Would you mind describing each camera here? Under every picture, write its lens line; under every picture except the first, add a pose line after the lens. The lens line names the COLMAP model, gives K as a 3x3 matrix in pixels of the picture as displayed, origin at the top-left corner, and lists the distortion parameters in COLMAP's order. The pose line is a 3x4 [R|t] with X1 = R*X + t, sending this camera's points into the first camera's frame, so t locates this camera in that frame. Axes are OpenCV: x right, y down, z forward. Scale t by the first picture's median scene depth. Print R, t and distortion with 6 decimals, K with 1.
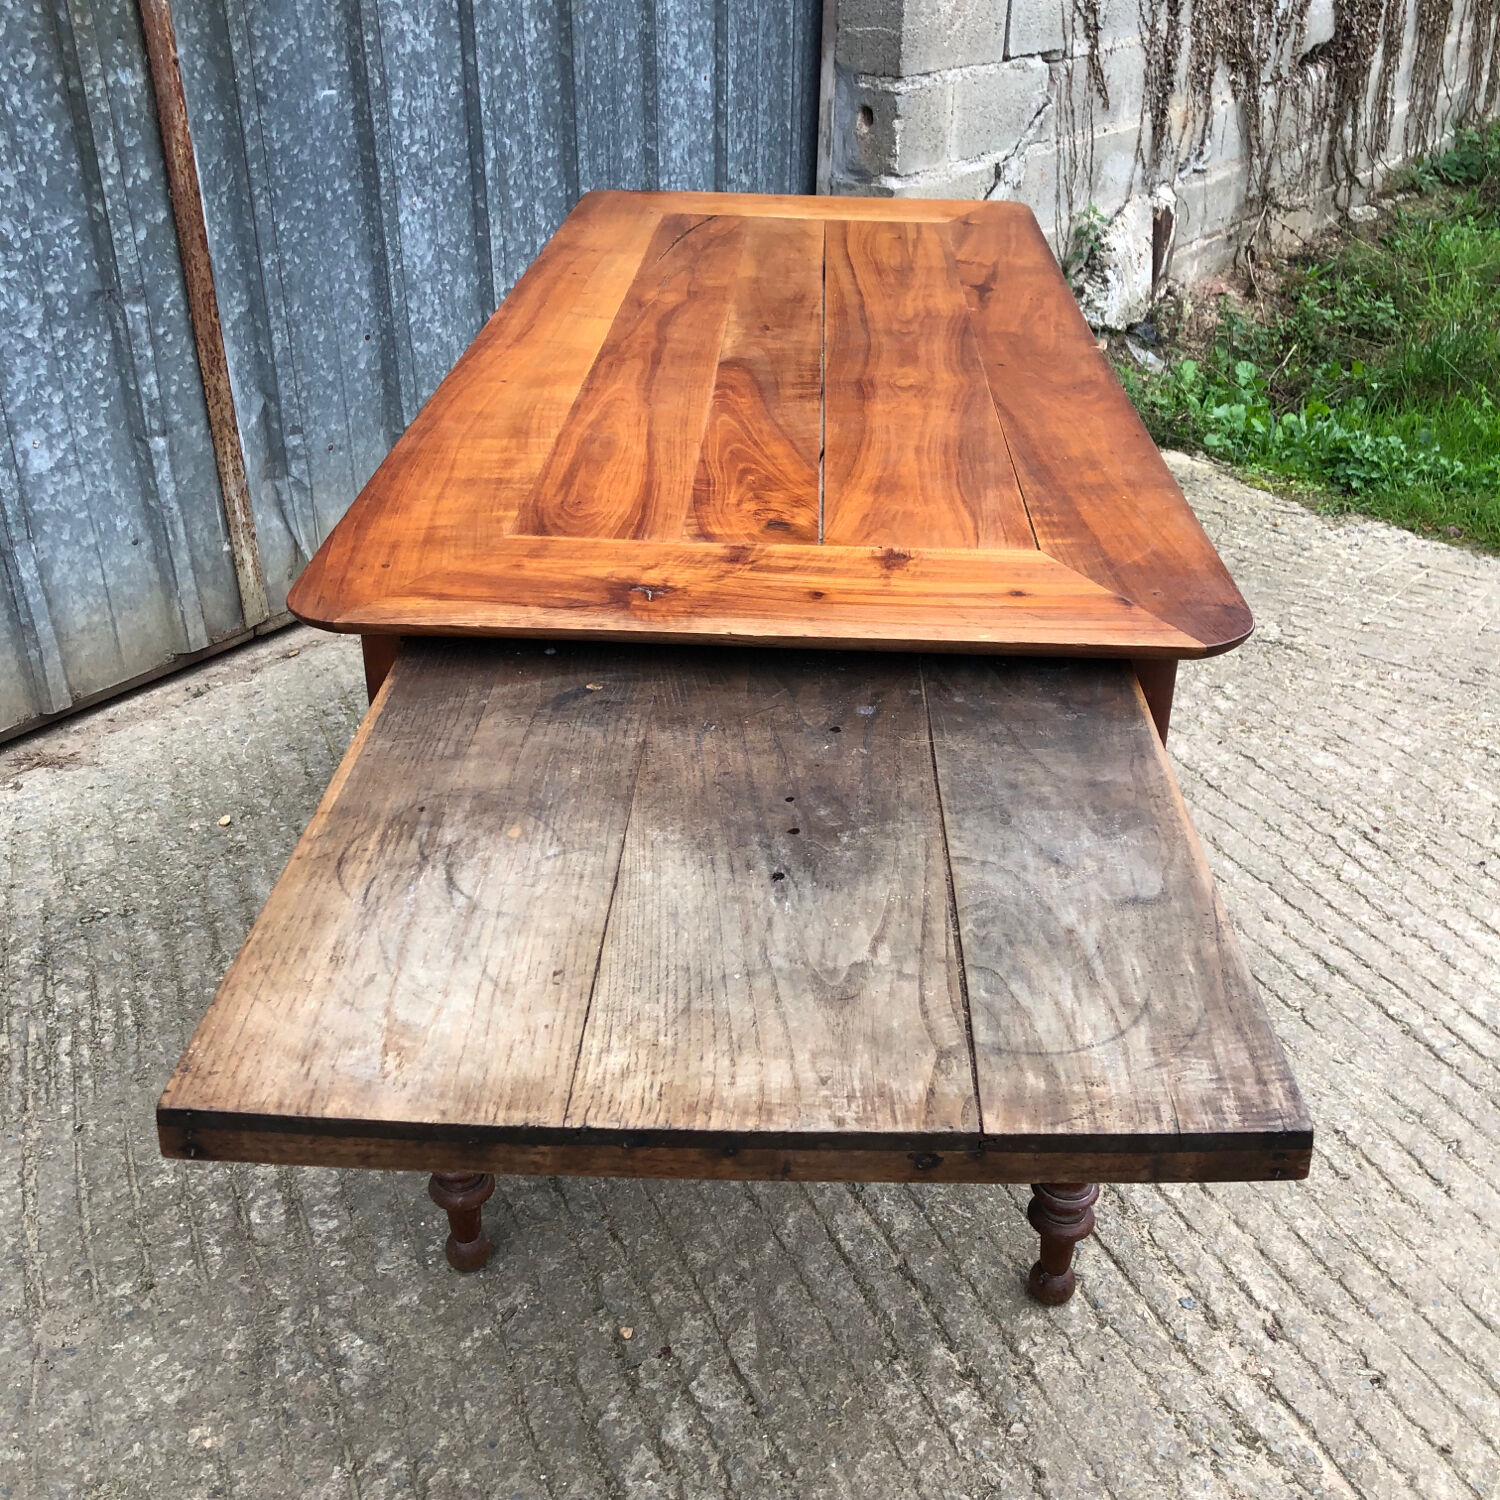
lens RADIAL K [[1639.4, 0, 762.6], [0, 1639.4, 737.5], [0, 0, 1]] dist [0.009080, 0.000000]
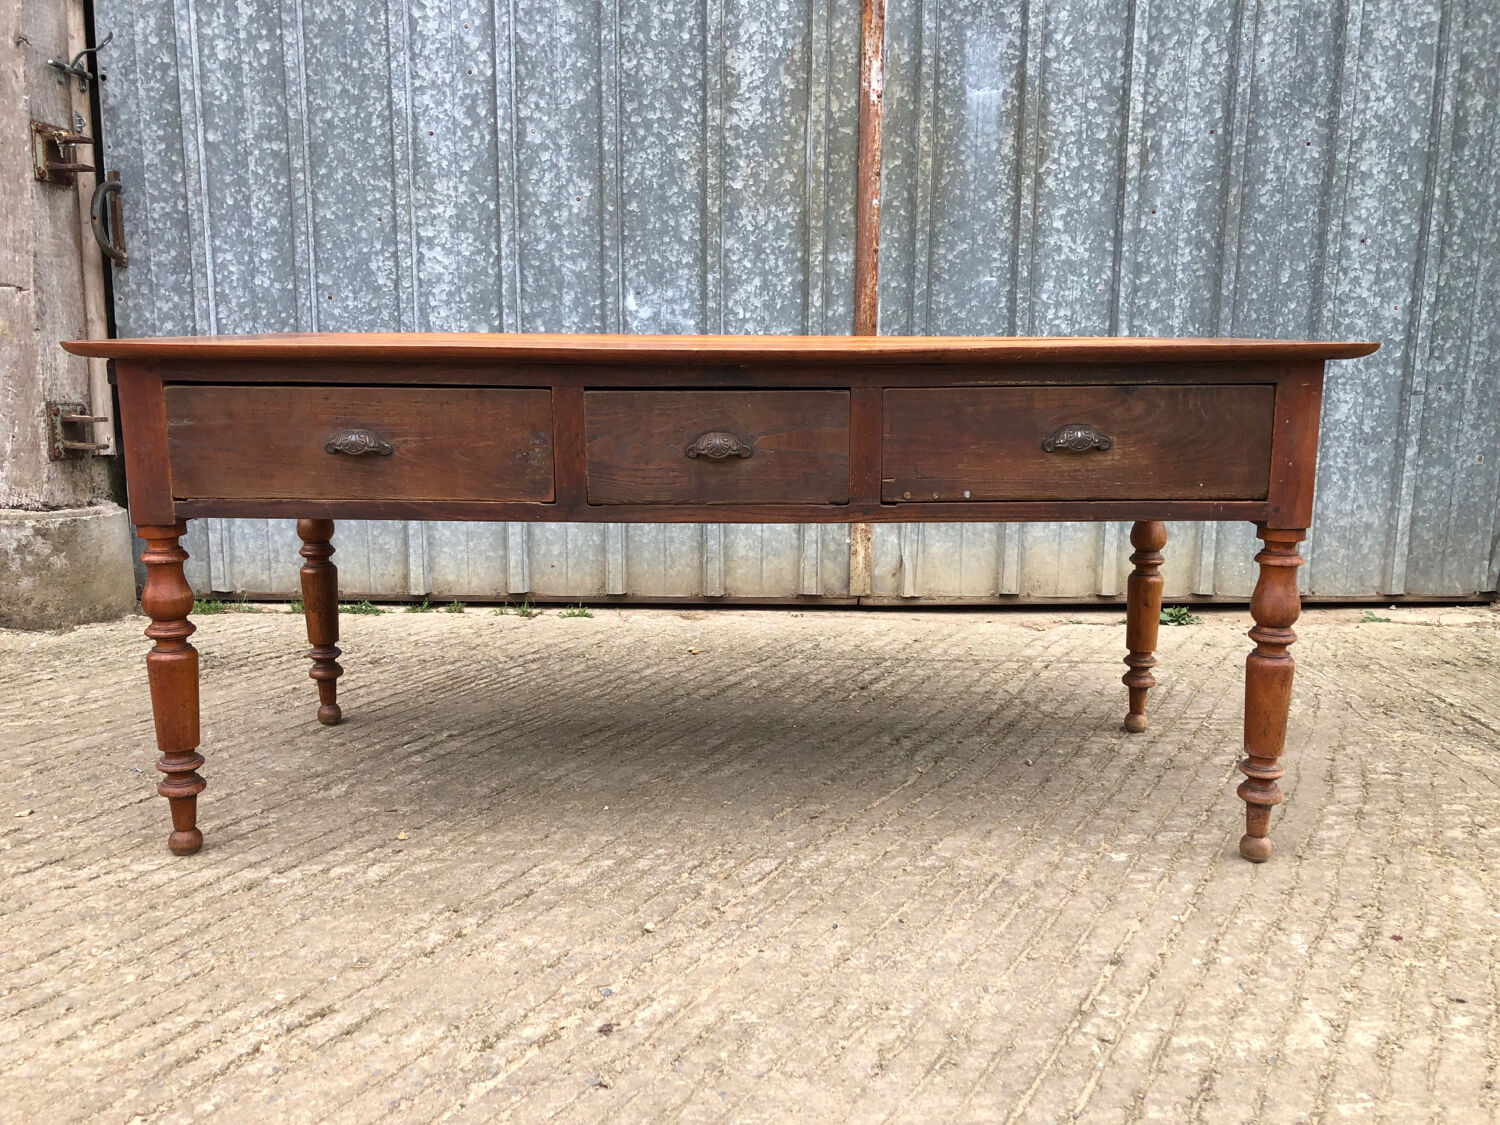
lens RADIAL K [[1231.0, 0, 752.2], [0, 1231.0, 546.8], [0, 0, 1]] dist [0.003317, 0.018951]
pose [[0.577136, 0.140403, -0.804488, 0.578333], [-0.385032, 0.915528, -0.116438, 0.063806], [0.720183, 0.376955, 0.582444, 0.248219]]
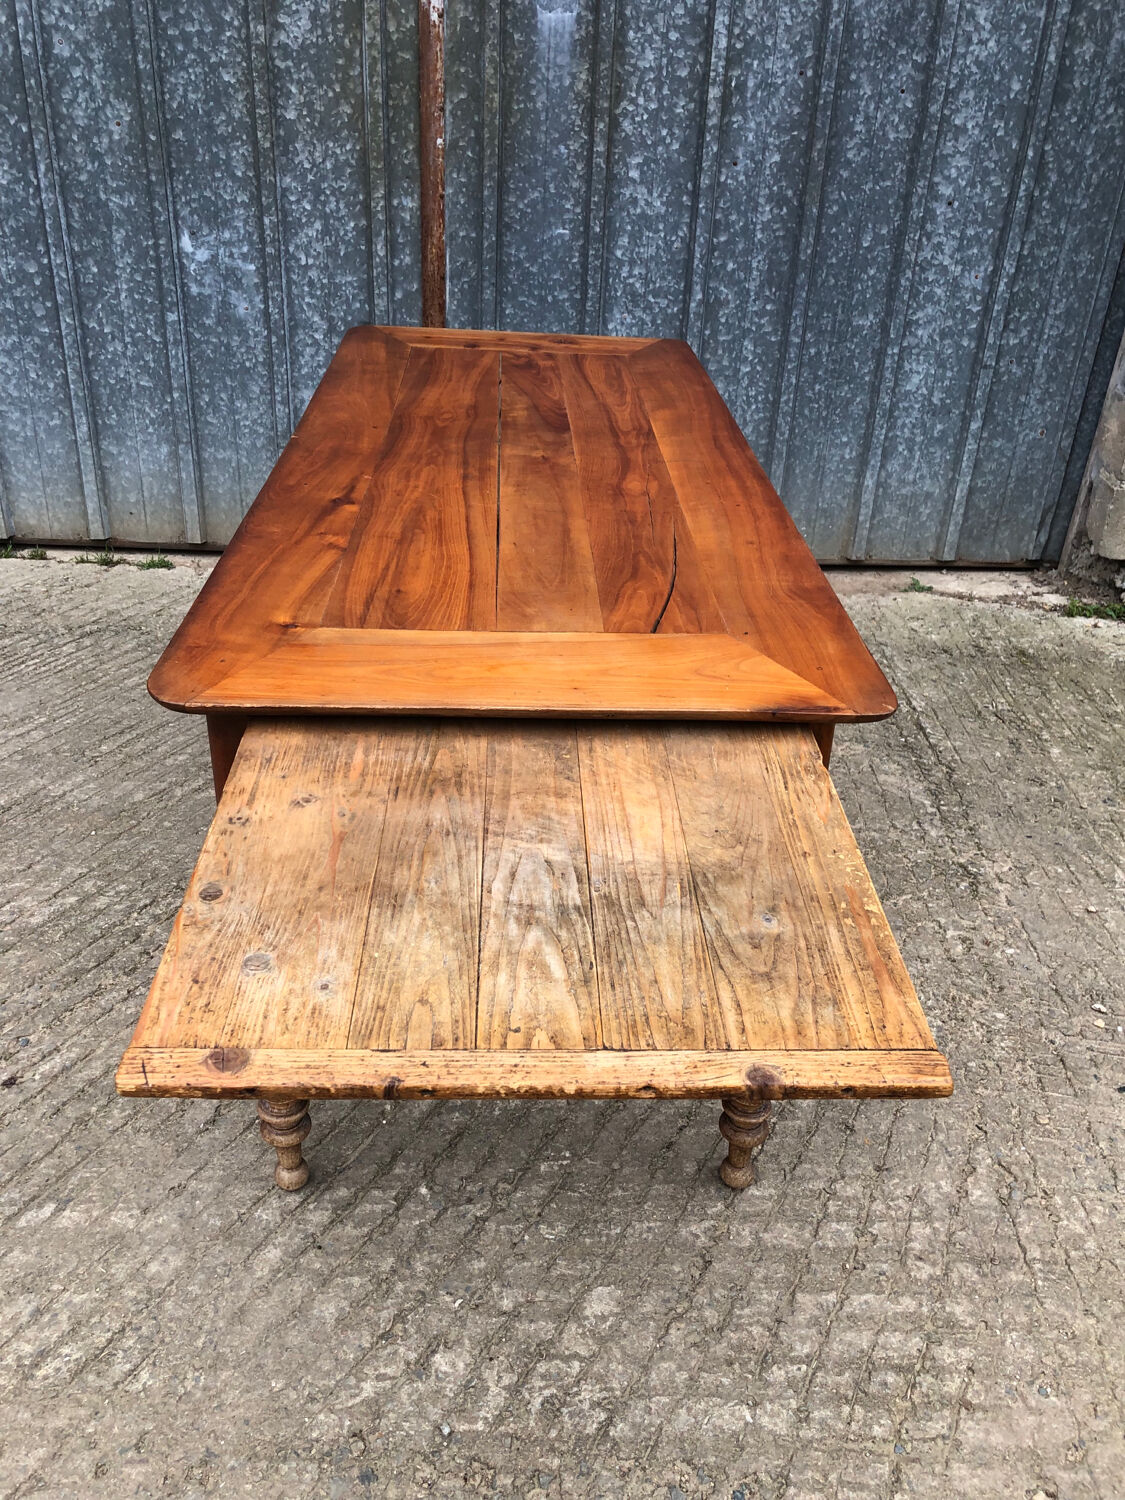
lens RADIAL K [[1231.0, 0, 563.2], [0, 1231.0, 743.4], [0, 0, 1]] dist [0.003317, 0.018951]
pose [[0.594122, 0.409674, -0.692233, 0.701530], [-0.411069, 0.894357, 0.176487, -0.171720], [0.691406, 0.179701, 0.699761, 0.293085]]
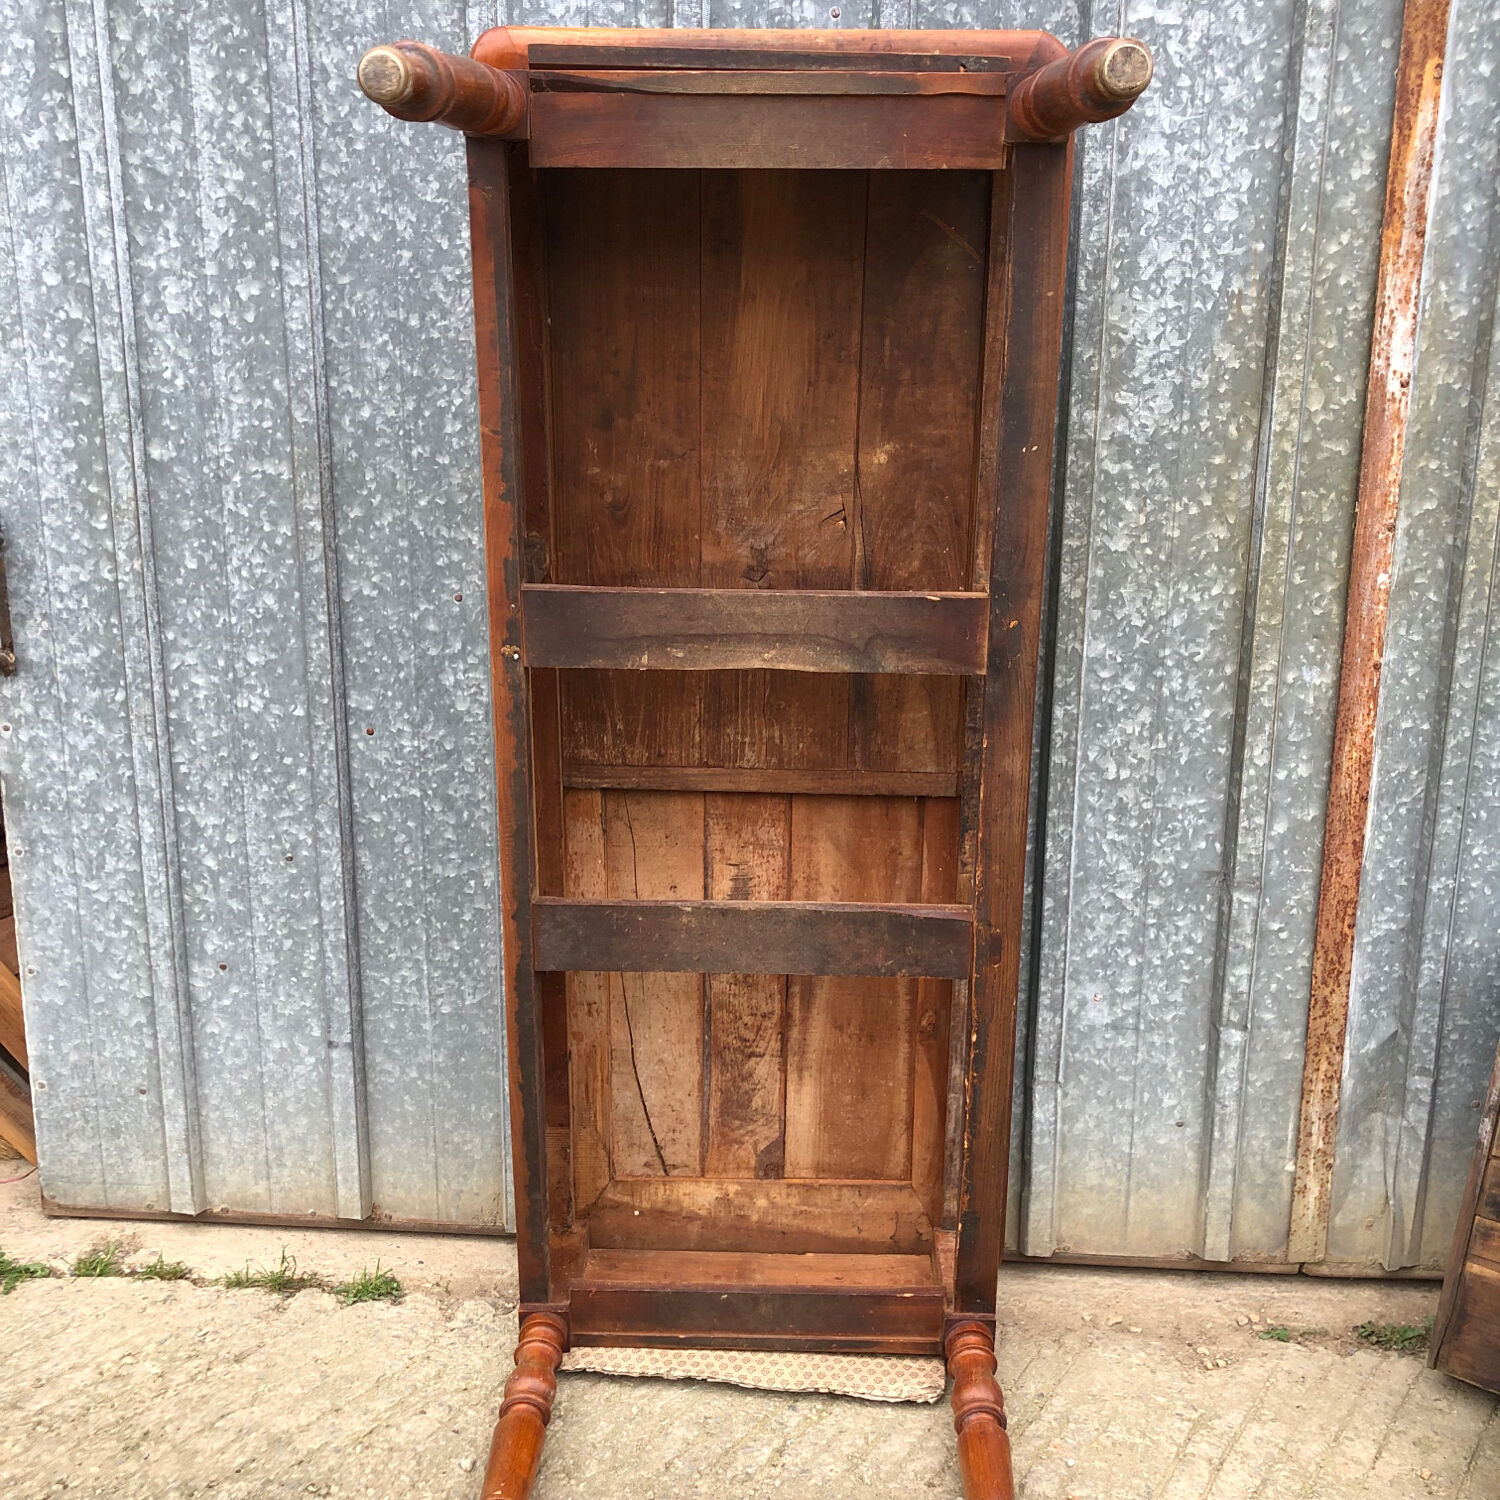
lens RADIAL K [[1639.4, 0, 764.1], [0, 1639.4, 728.2], [0, 0, 1]] dist [0.009080, 0.000000]
pose [[0.519252, 0.215102, -0.827108, 0.202618], [-0.403619, 0.914796, -0.015483, -0.205223], [0.753305, 0.341876, 0.561829, 0.220889]]
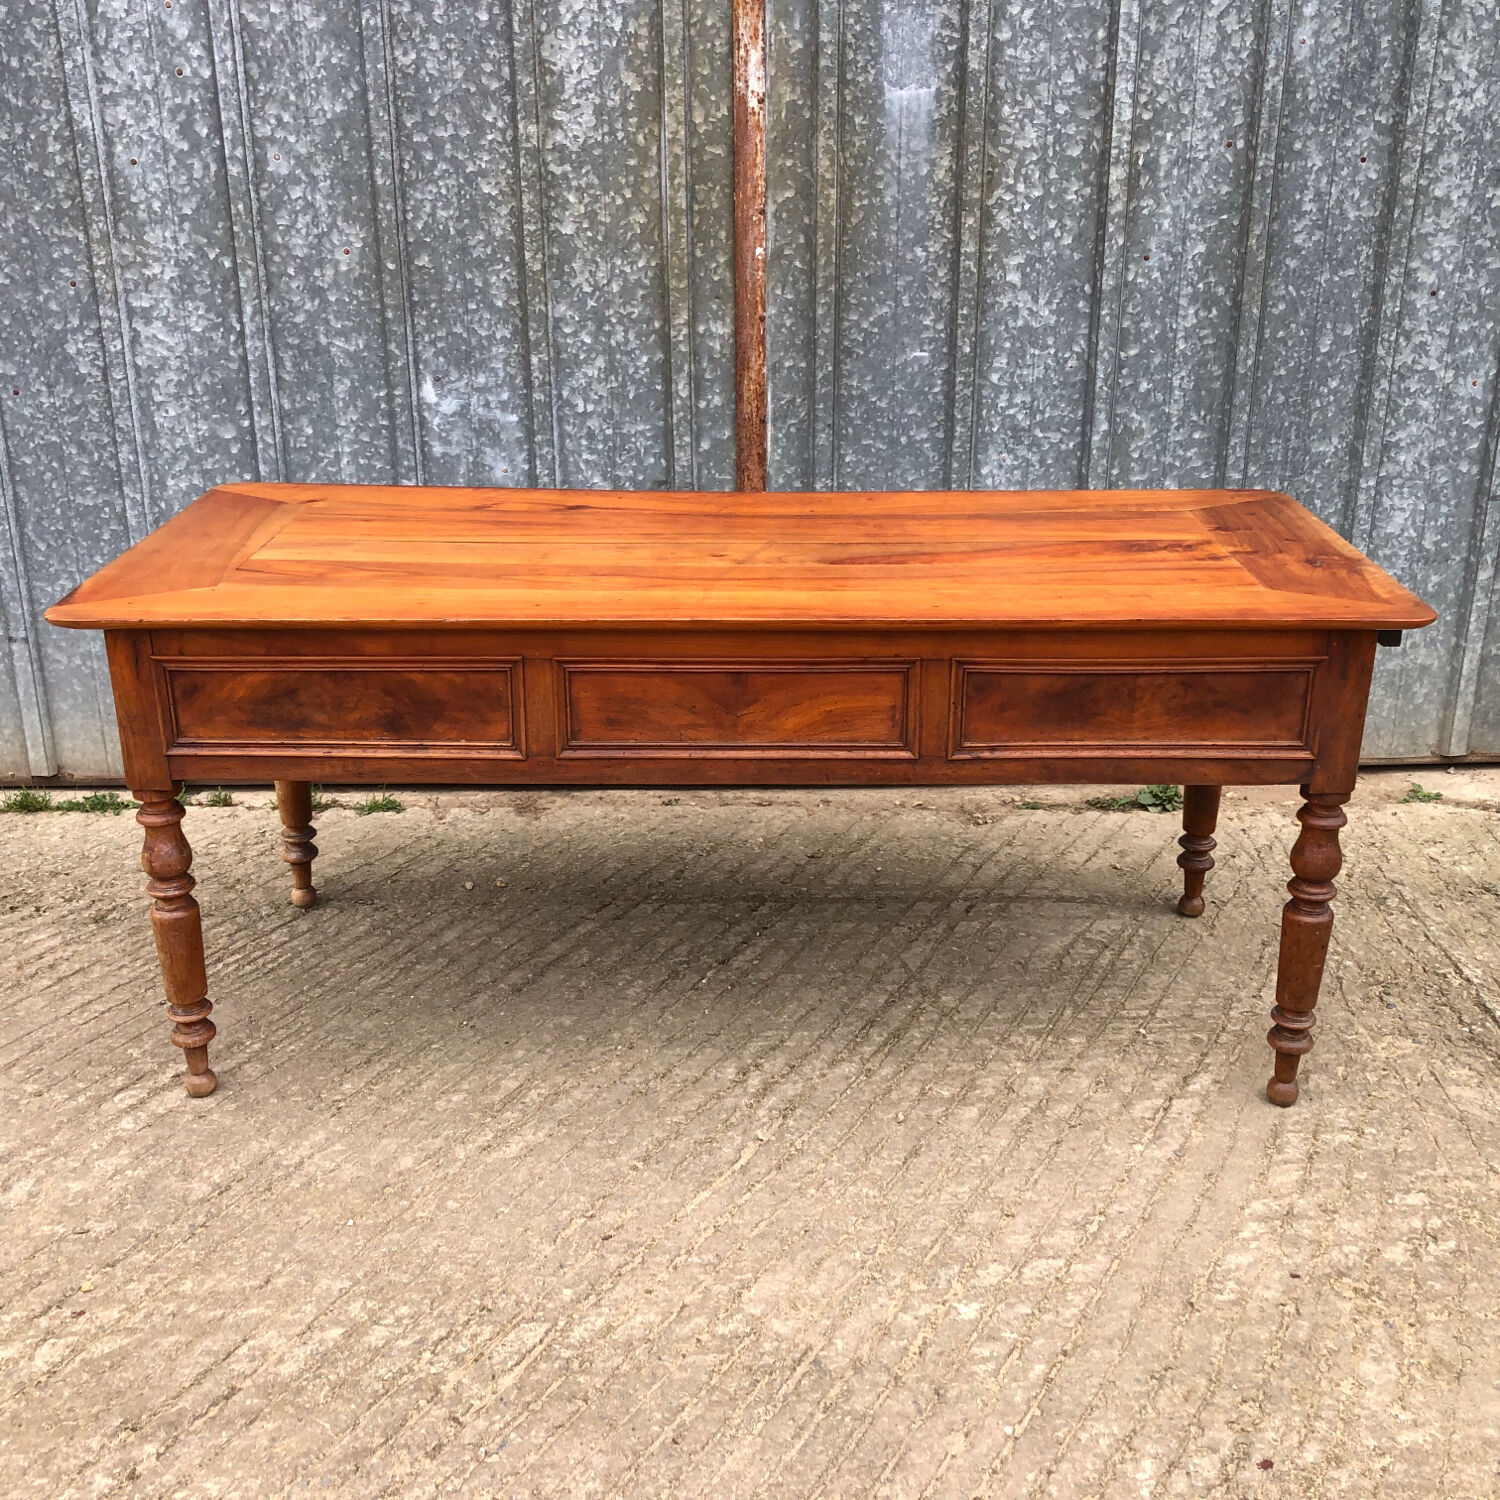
lens RADIAL K [[1639.4, 0, 750.6], [0, 1639.4, 723.5], [0, 0, 1]] dist [0.009080, 0.000000]
pose [[0.582329, 0.279234, -0.763493, 0.601644], [-0.372173, 0.926533, 0.055000, -0.172297], [0.722759, 0.252123, 0.643470, 0.245541]]
